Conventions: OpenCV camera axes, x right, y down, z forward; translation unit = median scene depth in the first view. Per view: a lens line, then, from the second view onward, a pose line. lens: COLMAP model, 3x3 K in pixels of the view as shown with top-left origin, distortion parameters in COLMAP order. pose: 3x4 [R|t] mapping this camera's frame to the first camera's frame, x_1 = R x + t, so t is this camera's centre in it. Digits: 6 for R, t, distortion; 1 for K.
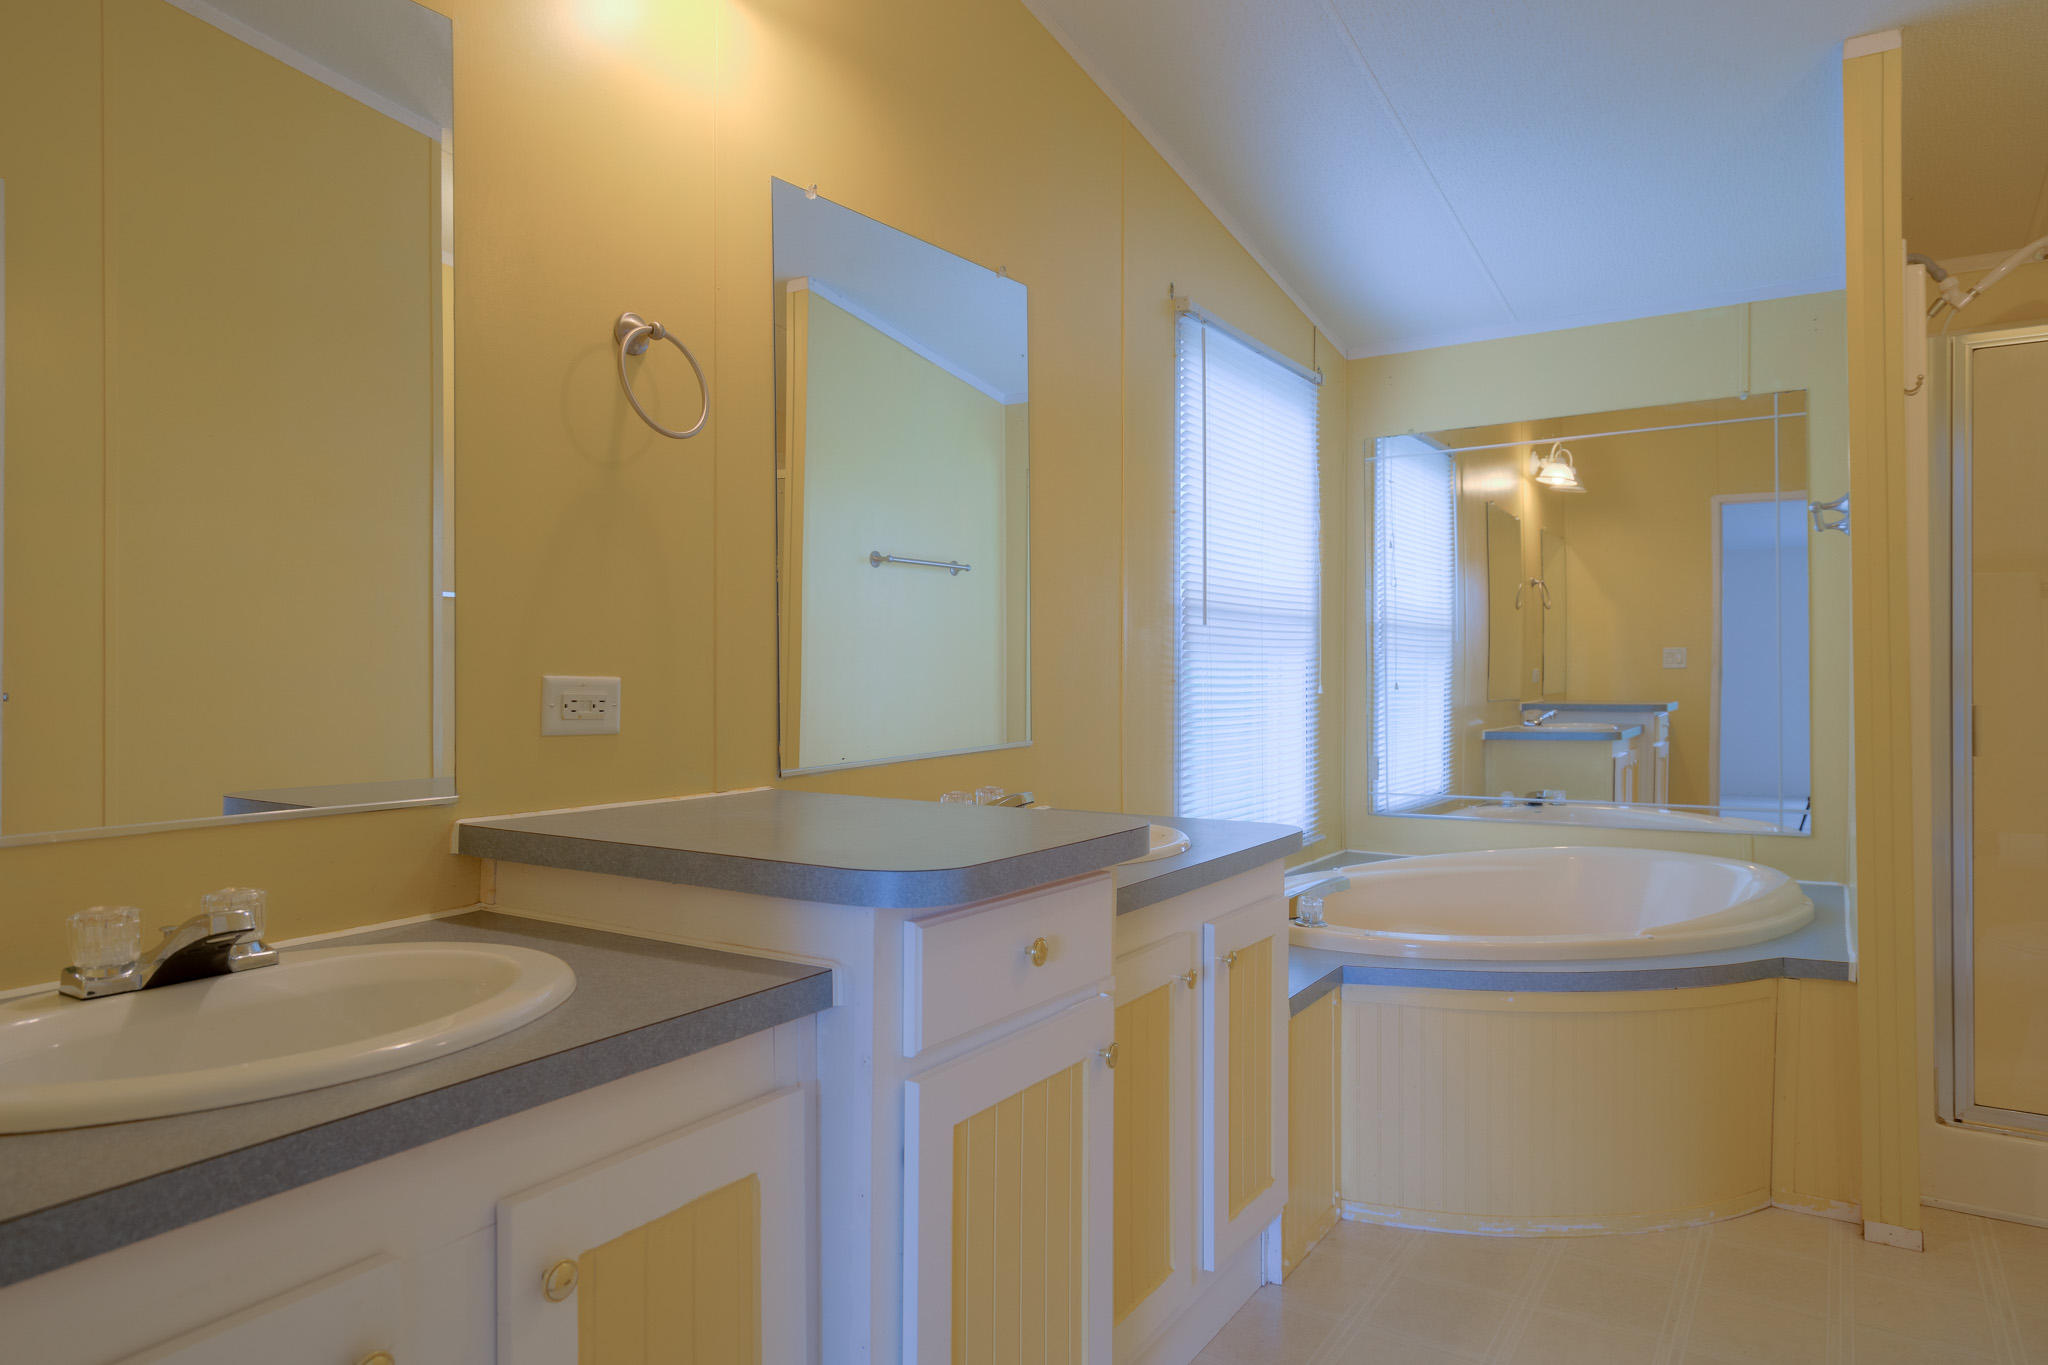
lens RADIAL K [[1249.0, 0, 1016.4], [0, 1249.0, 686.7], [0, 0, 1]] dist [0.003529, 0.001125]
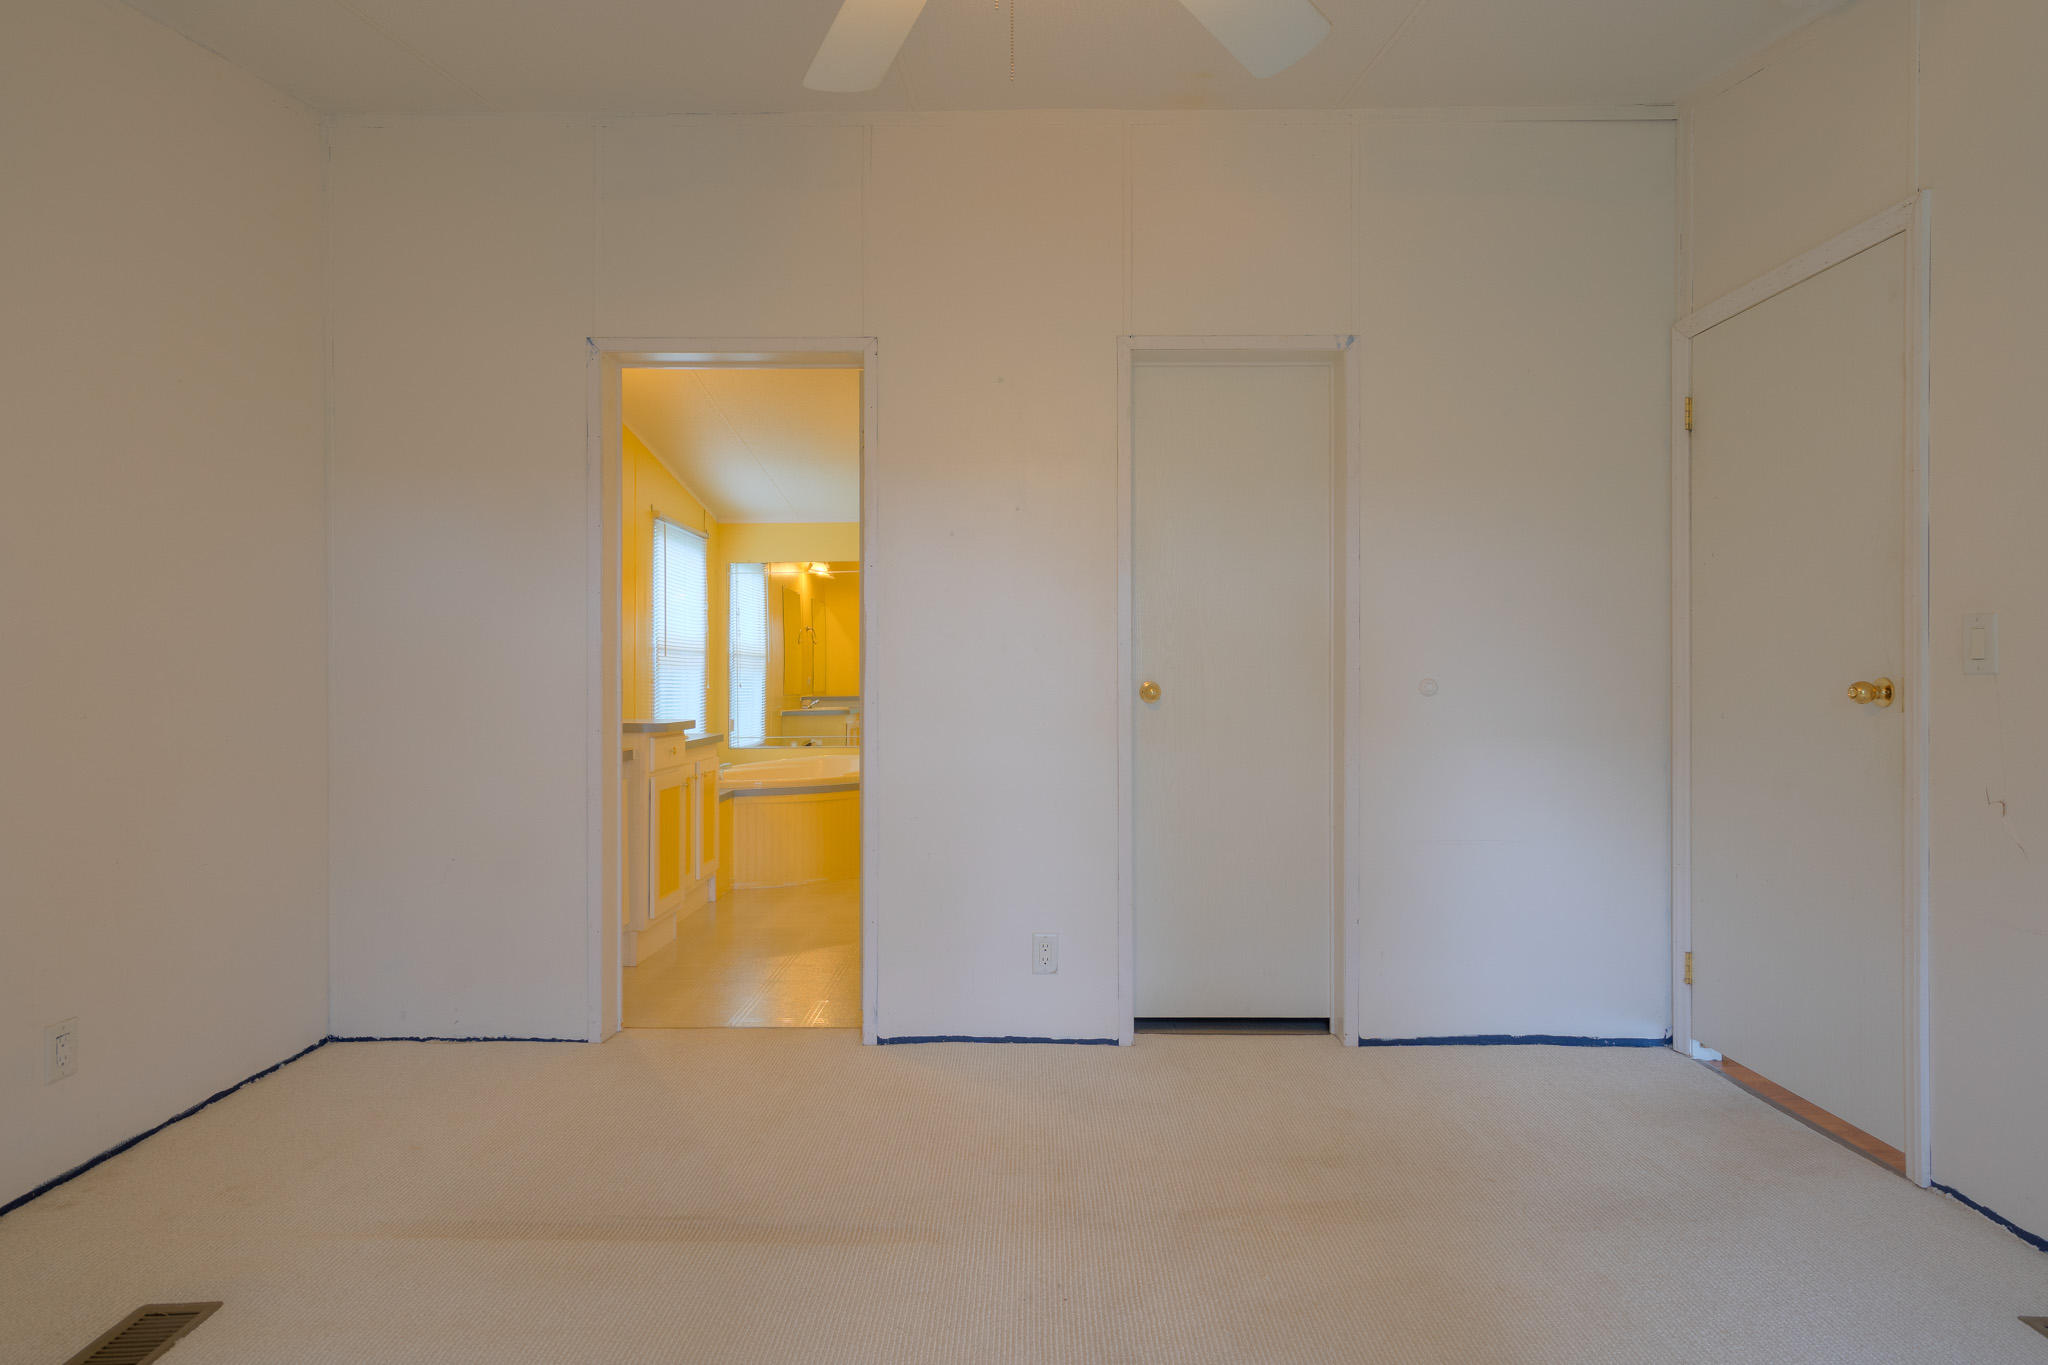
lens RADIAL K [[1173.8, 0, 1030.9], [0, 1173.8, 675.2], [0, 0, 1]] dist [0.005813, 0.000352]
pose [[0.839652, 0.004019, 0.543110, -0.323969], [0.006067, 0.999841, -0.016779, 0.017774], [-0.543091, 0.017384, 0.839494, -0.820955]]
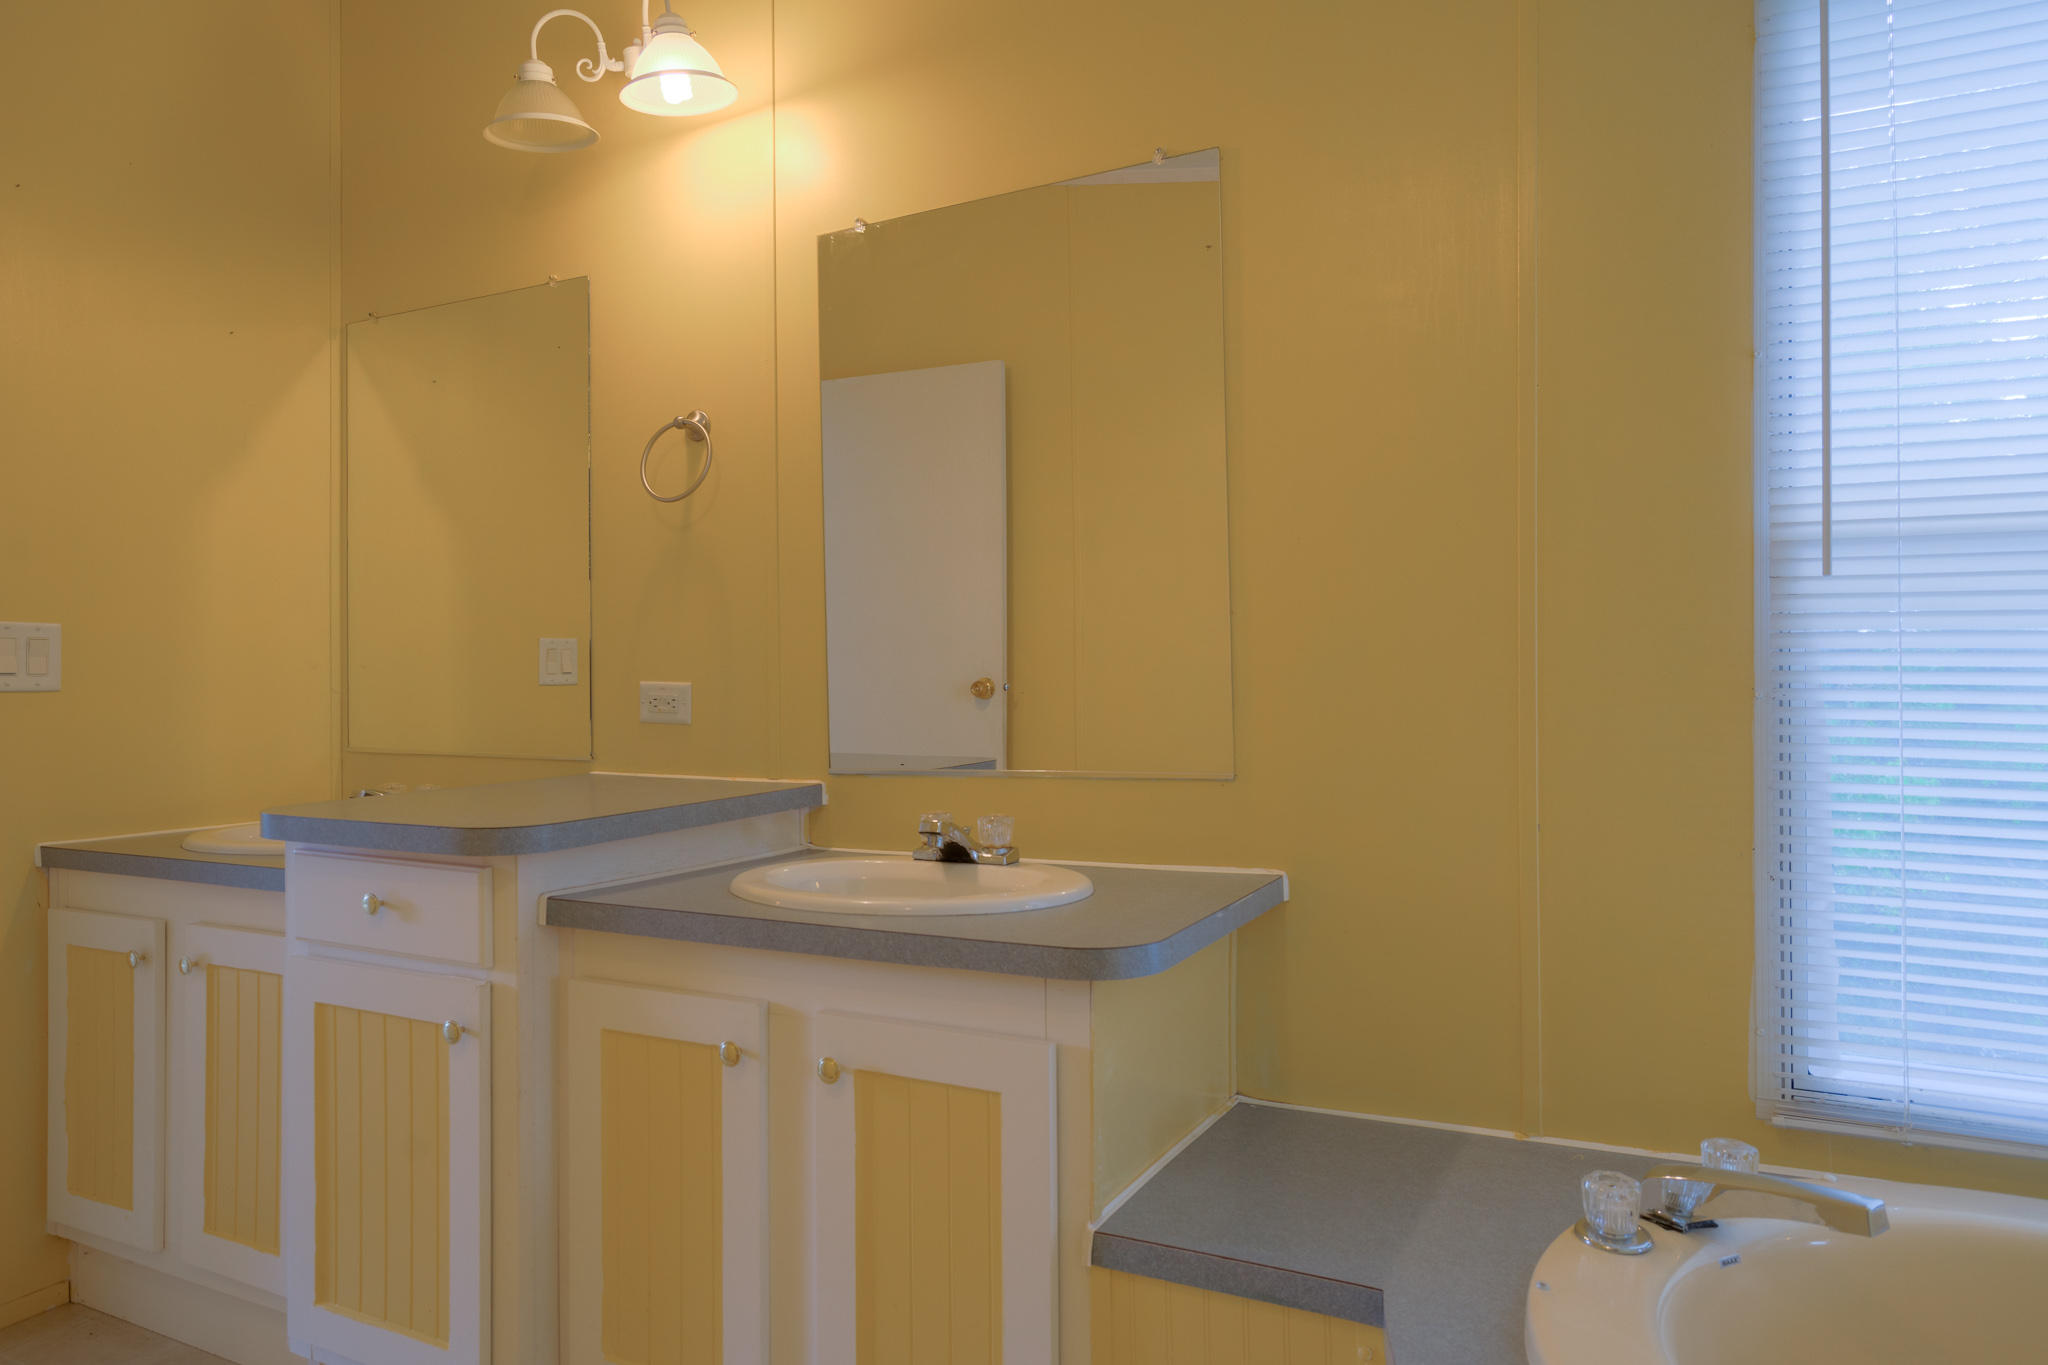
lens RADIAL K [[1249.0, 0, 1024.5], [0, 1249.0, 673.9], [0, 0, 1]] dist [0.003529, 0.001125]
pose [[0.119599, 0.002238, -0.992820, 0.430514], [-0.006147, 0.999980, 0.001514, -0.008543], [0.992803, 0.005922, 0.119611, 0.481387]]
